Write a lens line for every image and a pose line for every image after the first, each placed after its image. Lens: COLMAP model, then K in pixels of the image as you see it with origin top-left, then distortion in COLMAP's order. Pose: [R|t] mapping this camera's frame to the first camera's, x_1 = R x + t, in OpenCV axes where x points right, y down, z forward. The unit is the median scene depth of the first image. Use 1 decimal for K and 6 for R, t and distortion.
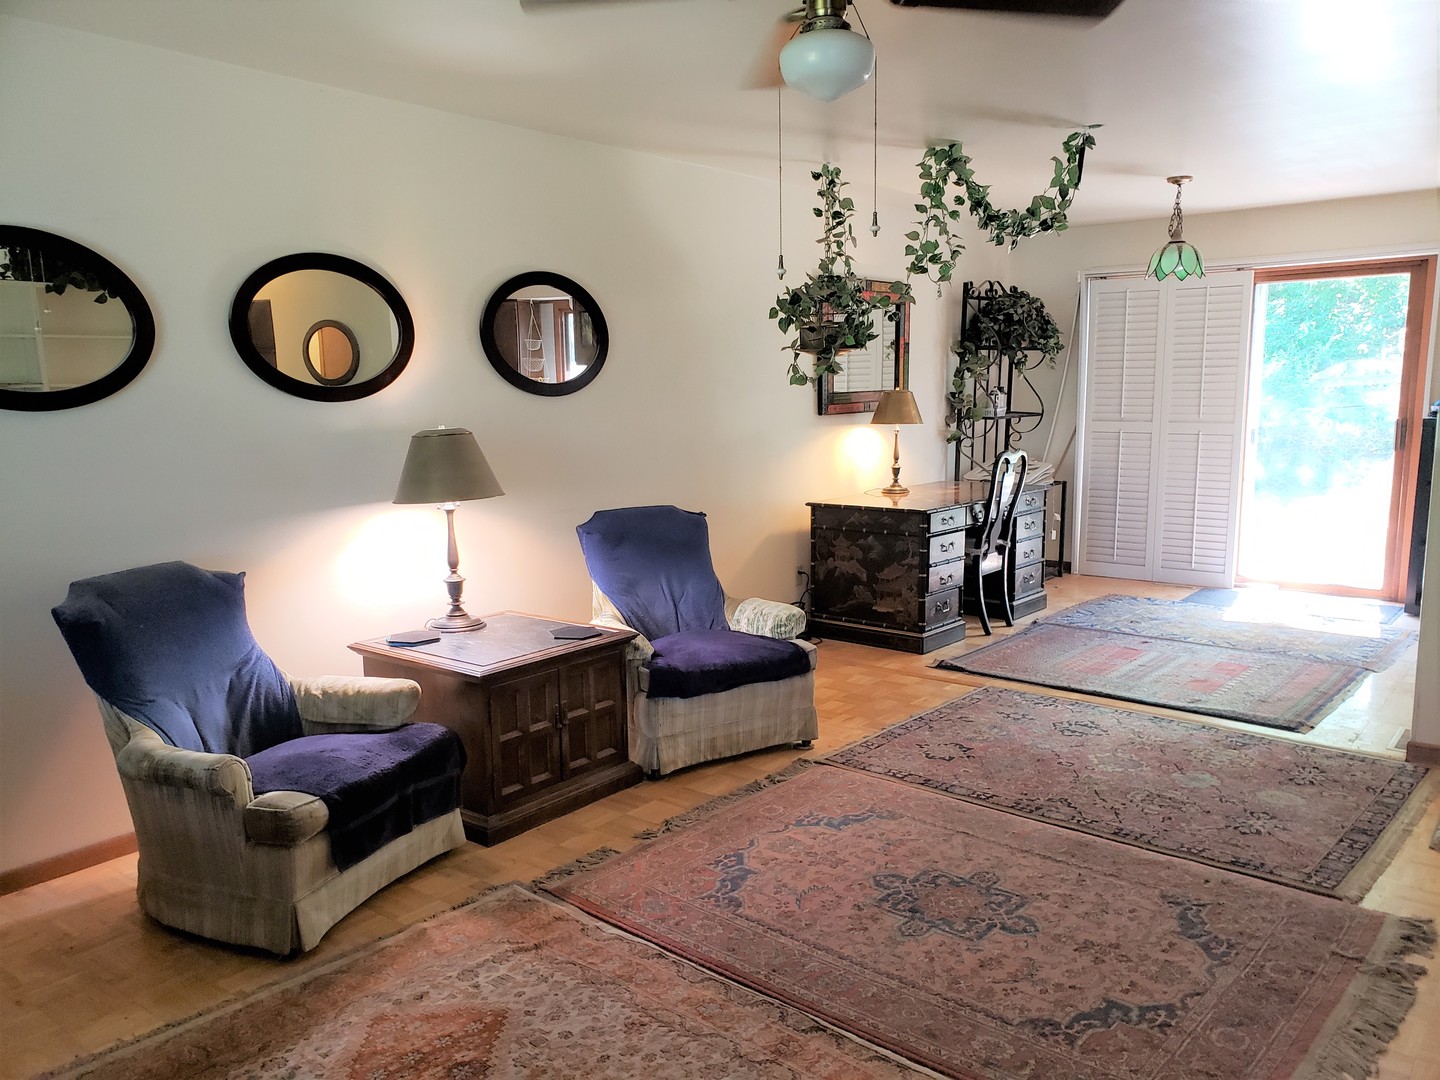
lens RADIAL K [[1076.1, 0, 750.4], [0, 1076.1, 544.7], [0, 0, 1]] dist [0.051900, -0.004536]
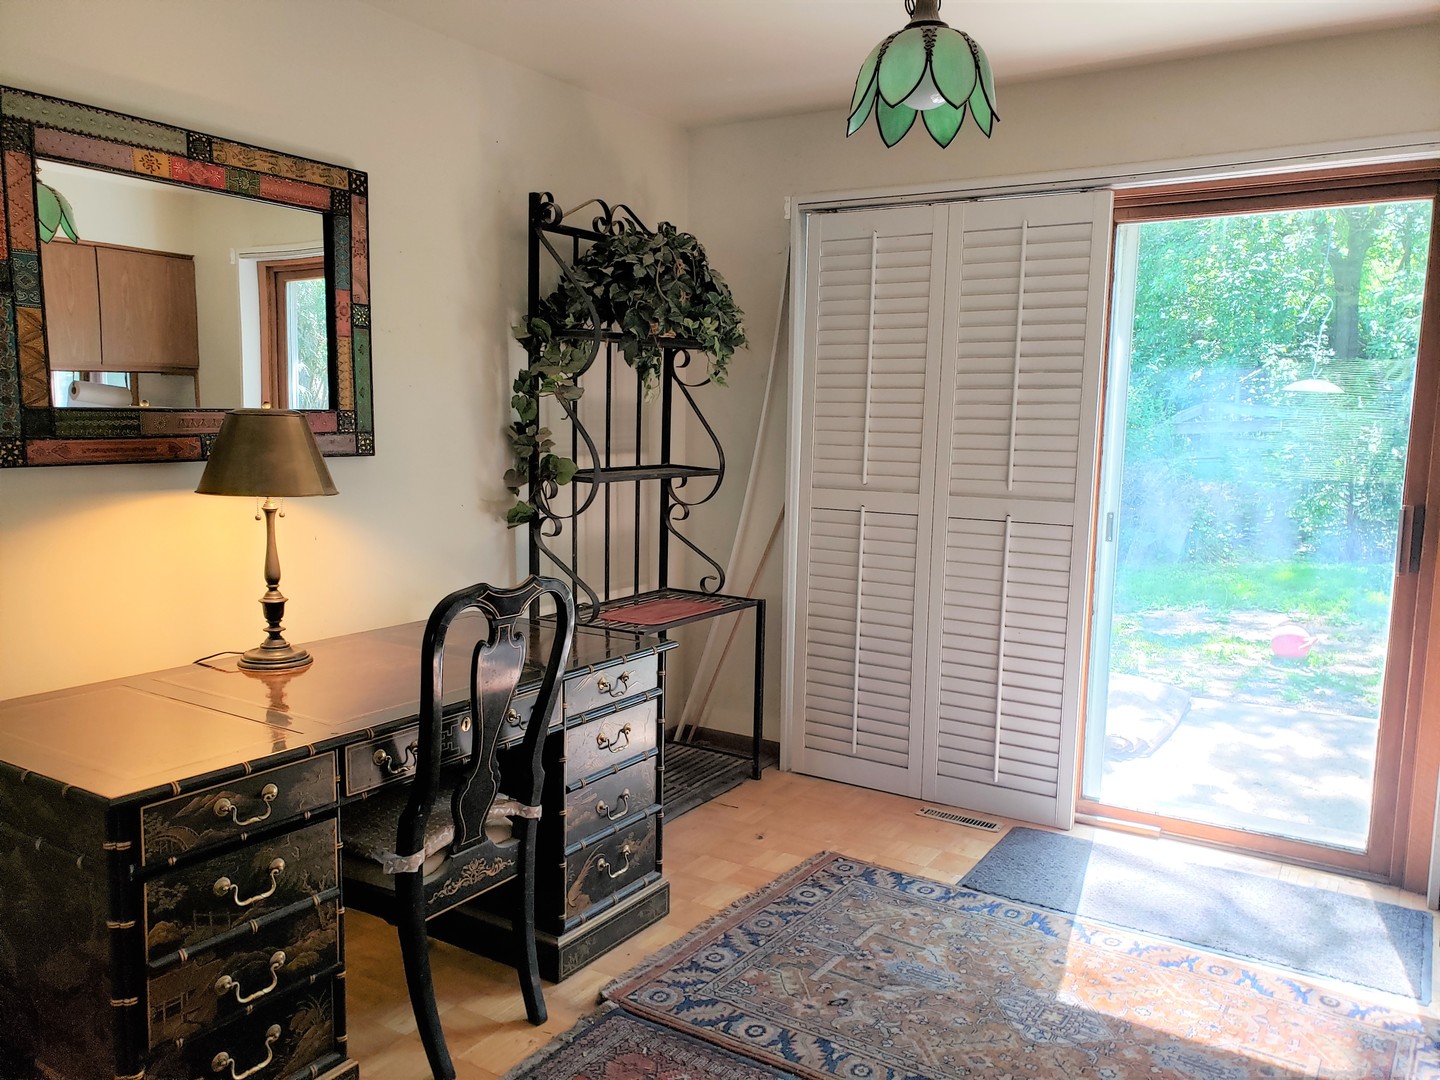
lens RADIAL K [[1097.7, 0, 714.7], [0, 1097.7, 542.6], [0, 0, 1]] dist [0.010219, -0.000966]
pose [[0.993510, 0.030308, 0.109635, 0.225562], [-0.027319, 0.999216, -0.028662, -0.077122], [-0.110418, 0.025481, 0.993559, 0.511649]]
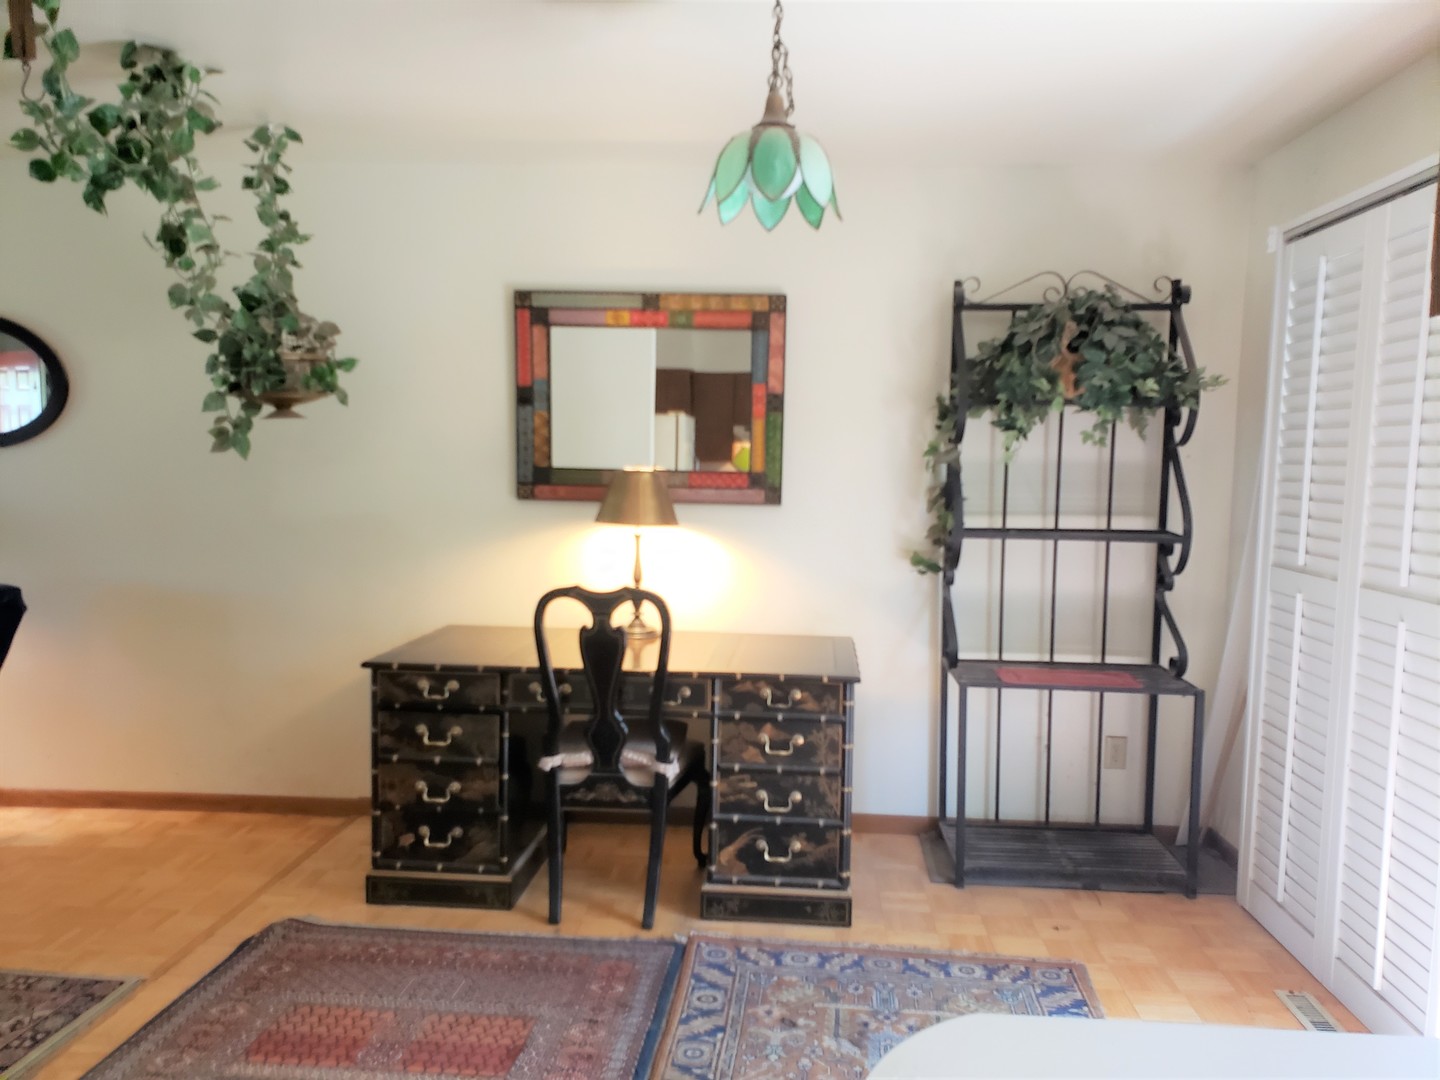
lens RADIAL K [[1076.1, 0, 750.4], [0, 1076.1, 544.7], [0, 0, 1]] dist [0.051900, -0.004536]
pose [[0.589755, 0.100234, -0.801338, 0.594461], [-0.152946, 0.988173, 0.011041, -0.104852], [0.792967, 0.116050, 0.598110, 0.614880]]
